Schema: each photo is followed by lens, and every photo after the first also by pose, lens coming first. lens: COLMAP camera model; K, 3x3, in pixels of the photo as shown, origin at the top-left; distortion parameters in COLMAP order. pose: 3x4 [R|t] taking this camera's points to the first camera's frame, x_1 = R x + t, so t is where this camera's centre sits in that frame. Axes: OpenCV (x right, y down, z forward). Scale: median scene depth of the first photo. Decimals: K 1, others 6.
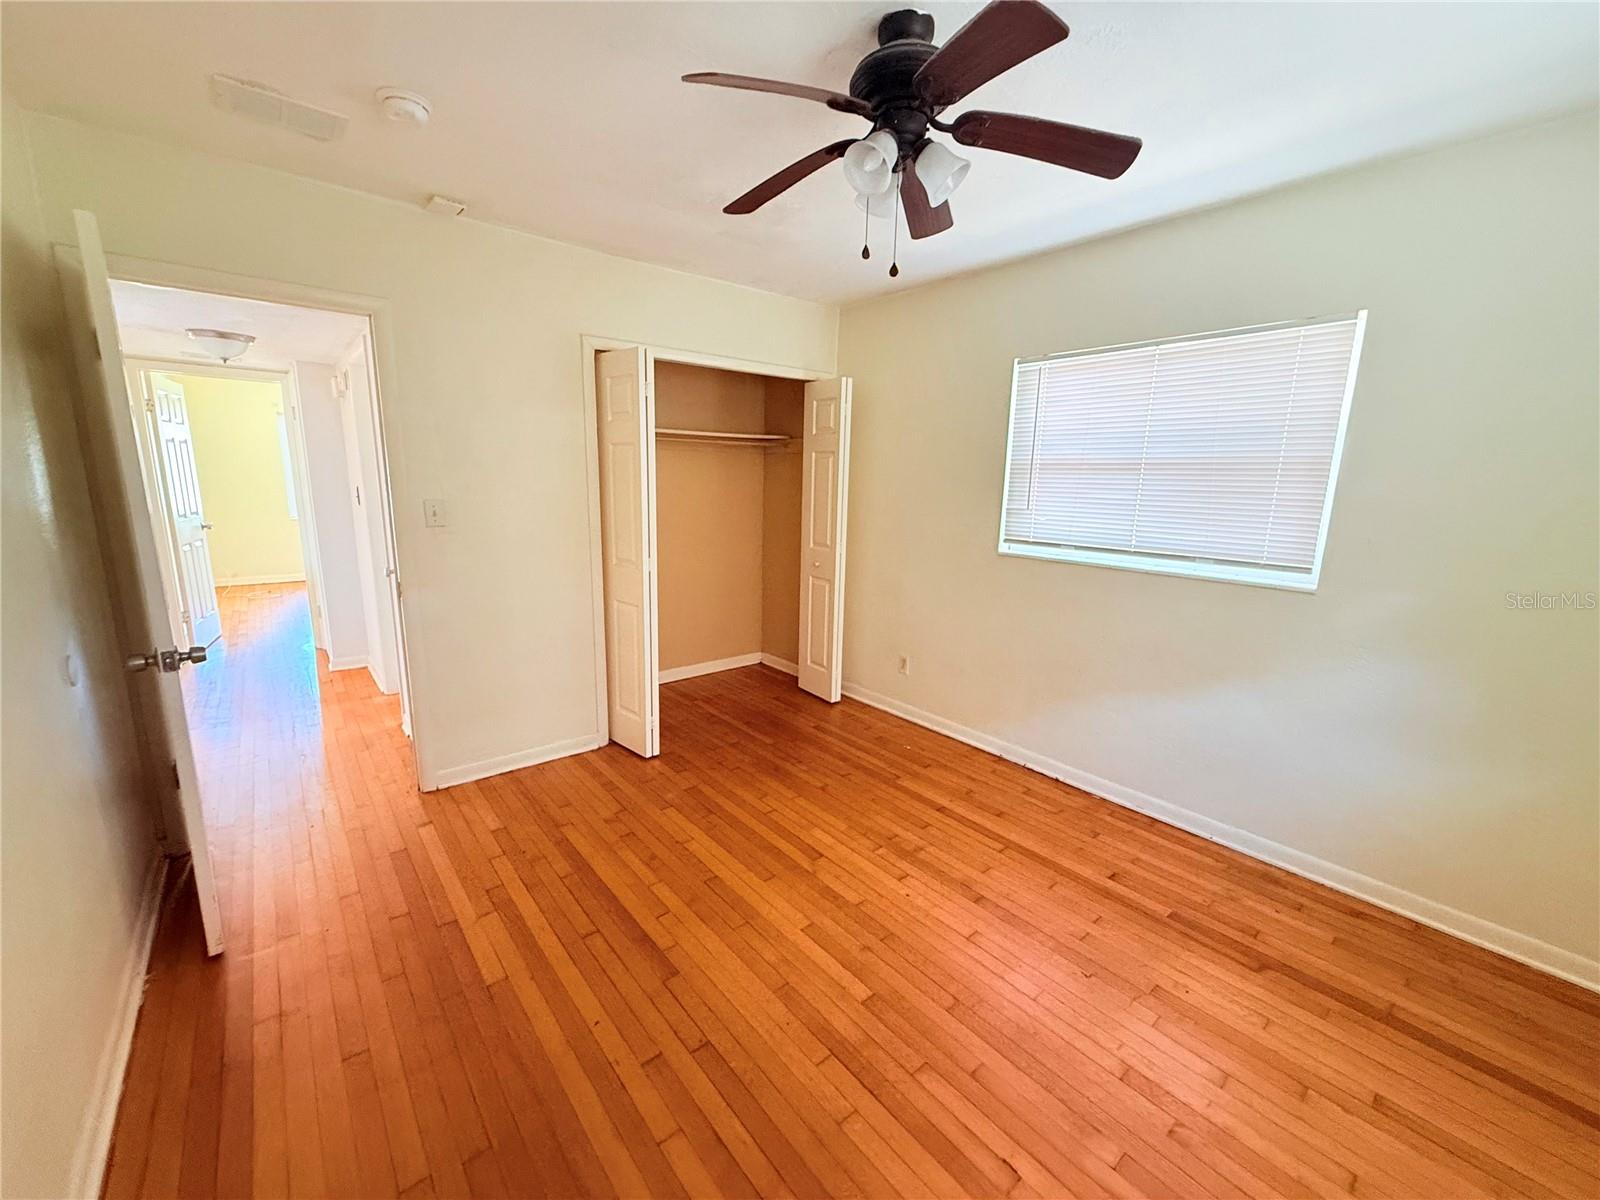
lens RADIAL K [[641.6, 0, 800.0], [0, 641.6, 600.0], [0, 0, 1]] dist [0.000424, 0.000656]
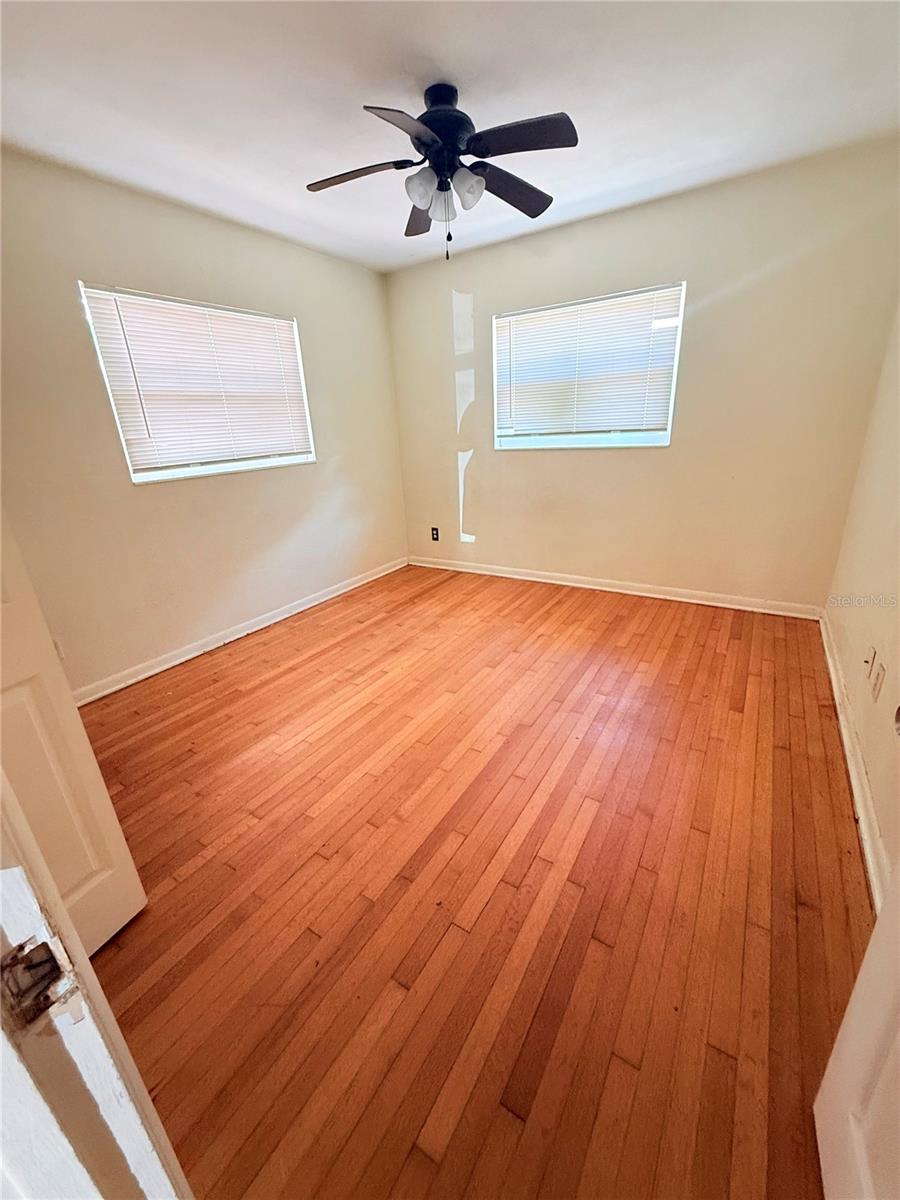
lens RADIAL K [[481.2, 0, 450.4], [0, 481.2, 598.3], [0, 0, 1]] dist [0.000424, 0.000656]
pose [[-0.307229, -0.334094, 0.891062, -0.725054], [0.226020, 0.883938, 0.409352, -0.134266], [-0.924405, 0.327162, -0.196059, 0.869724]]
